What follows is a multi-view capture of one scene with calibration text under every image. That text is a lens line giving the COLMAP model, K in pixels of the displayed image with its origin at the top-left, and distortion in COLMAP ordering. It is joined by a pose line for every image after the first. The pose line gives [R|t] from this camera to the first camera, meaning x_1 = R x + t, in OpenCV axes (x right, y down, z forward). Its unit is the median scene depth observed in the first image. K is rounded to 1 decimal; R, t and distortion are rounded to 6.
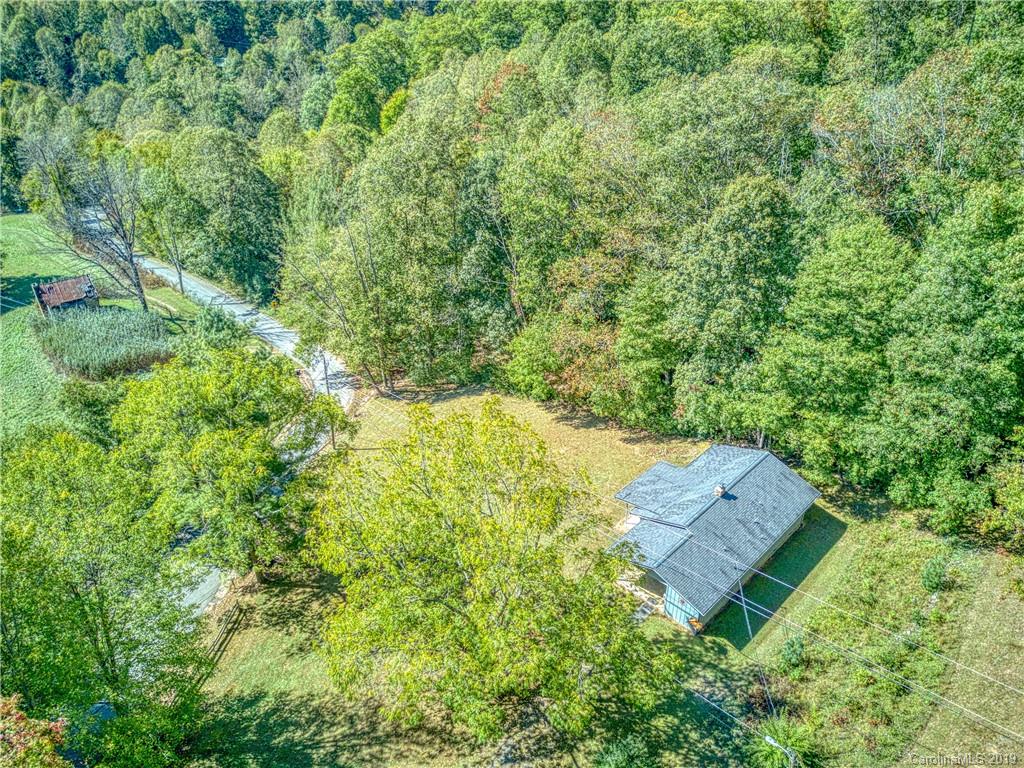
lens RADIAL K [[788.0, 0, 512.0], [0, 788.0, 384.0], [0, 0, 1]] dist [0.002280, -0.009407]
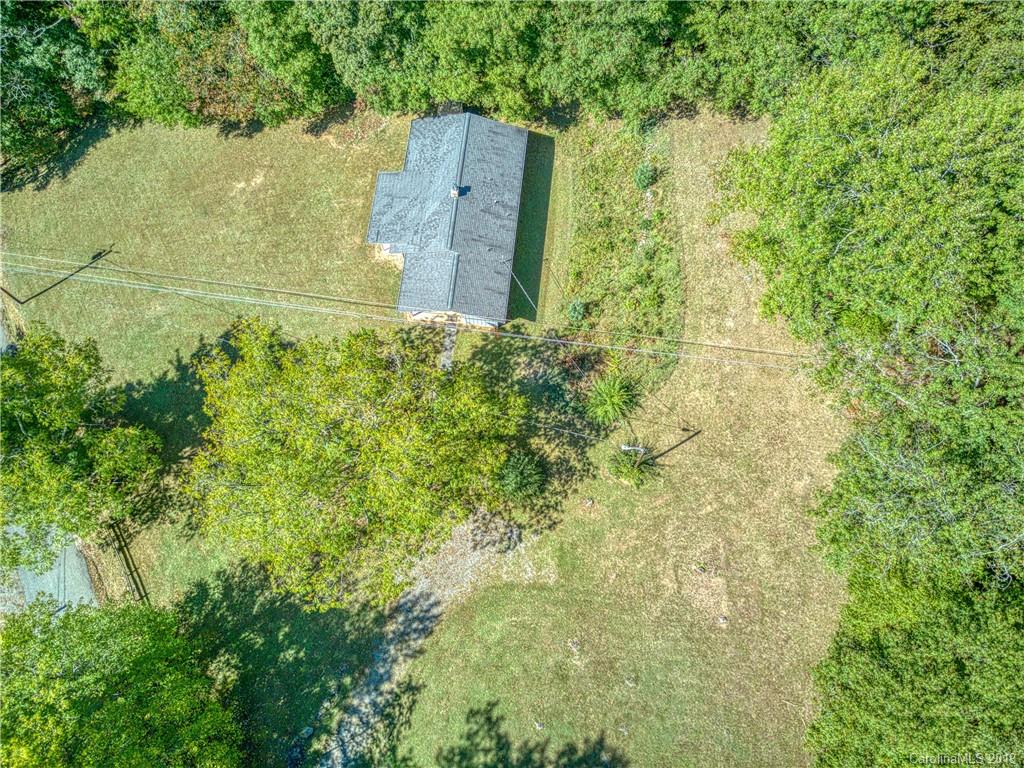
lens RADIAL K [[802.4, 0, 515.4], [0, 802.4, 382.0], [0, 0, 1]] dist [-0.001657, -0.006951]
pose [[0.794844, -0.578006, 0.184748, -0.007566], [0.318781, 0.656797, 0.683371, -0.259072], [-0.516334, -0.484280, 0.706309, 0.063750]]
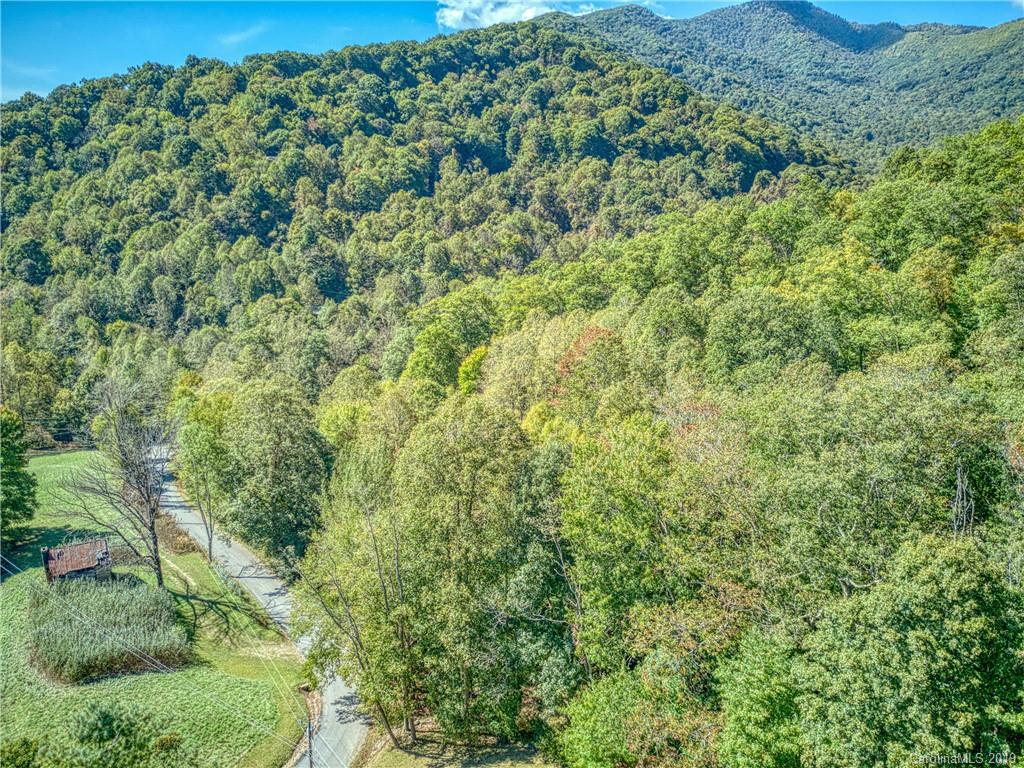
lens RADIAL K [[787.5, 0, 512.0], [0, 787.5, 384.0], [0, 0, 1]] dist [0.002493, 0.004860]
pose [[0.992828, 0.037360, -0.113567, 0.016176], [-0.068545, 0.956169, -0.284679, -0.115952], [0.097953, 0.290422, 0.951872, 0.200801]]
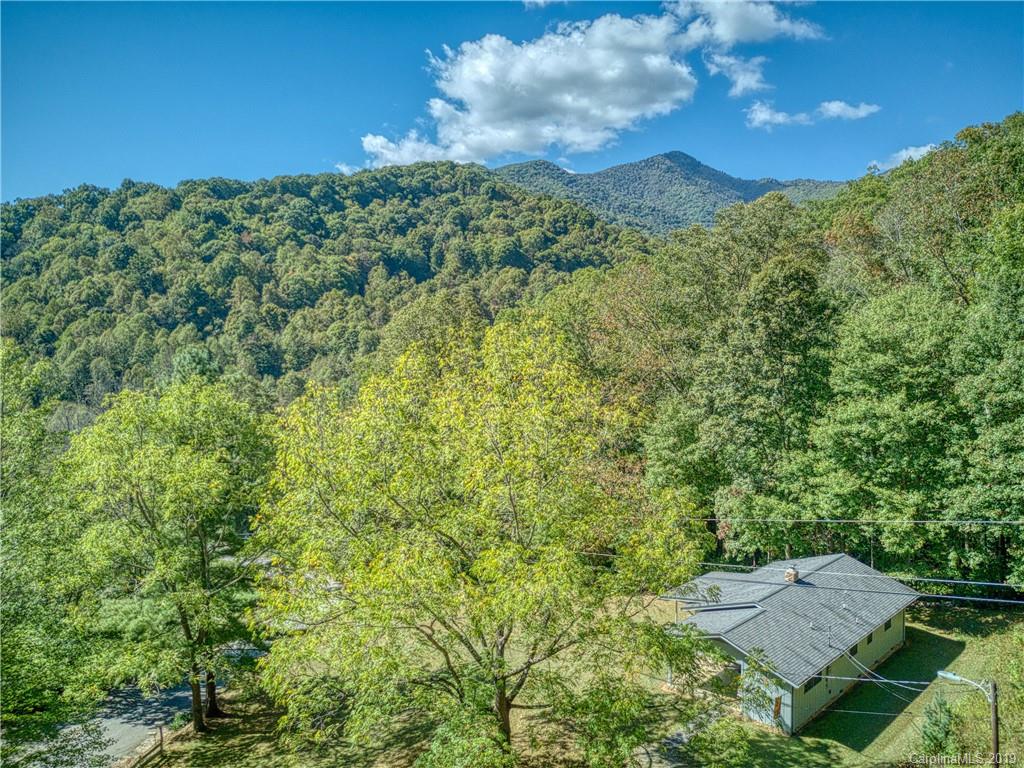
lens RADIAL K [[787.5, 0, 512.0], [0, 787.5, 384.0], [0, 0, 1]] dist [0.002493, 0.004860]
pose [[0.999846, -0.002419, -0.017378, -0.002696], [-0.005702, 0.891868, -0.452261, 0.213588], [0.016593, 0.452290, 0.891717, 0.131413]]
